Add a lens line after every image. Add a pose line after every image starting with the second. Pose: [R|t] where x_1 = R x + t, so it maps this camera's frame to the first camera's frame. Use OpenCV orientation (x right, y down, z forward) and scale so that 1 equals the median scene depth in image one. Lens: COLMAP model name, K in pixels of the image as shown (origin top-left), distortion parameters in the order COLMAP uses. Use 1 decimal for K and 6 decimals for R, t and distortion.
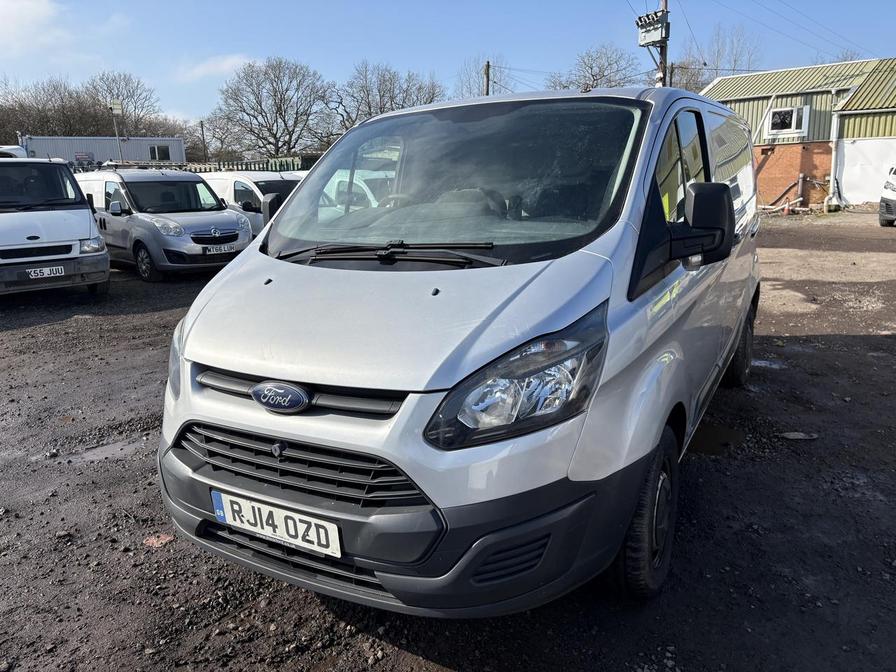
lens RADIAL K [[682.3, 0, 450.0], [0, 682.3, 339.7], [0, 0, 1]] dist [0.039471, -0.031469]
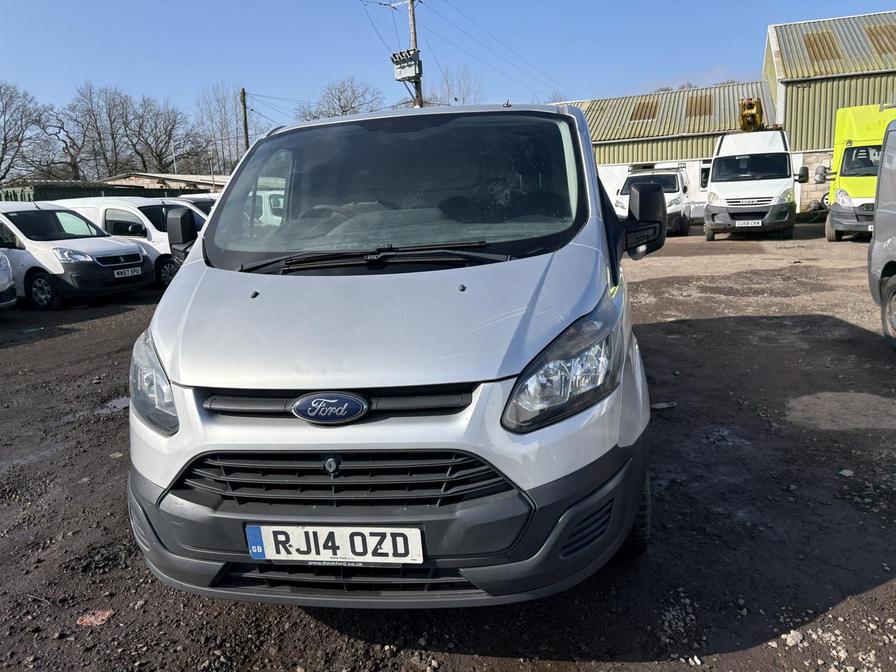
lens RADIAL K [[682.3, 0, 447.8], [0, 682.3, 332.6], [0, 0, 1]] dist [0.039471, -0.031469]
pose [[0.929732, -0.087938, 0.357582, -0.385959], [0.106834, 0.993716, -0.033394, 0.026739], [-0.352399, 0.069249, 0.933284, 0.053251]]
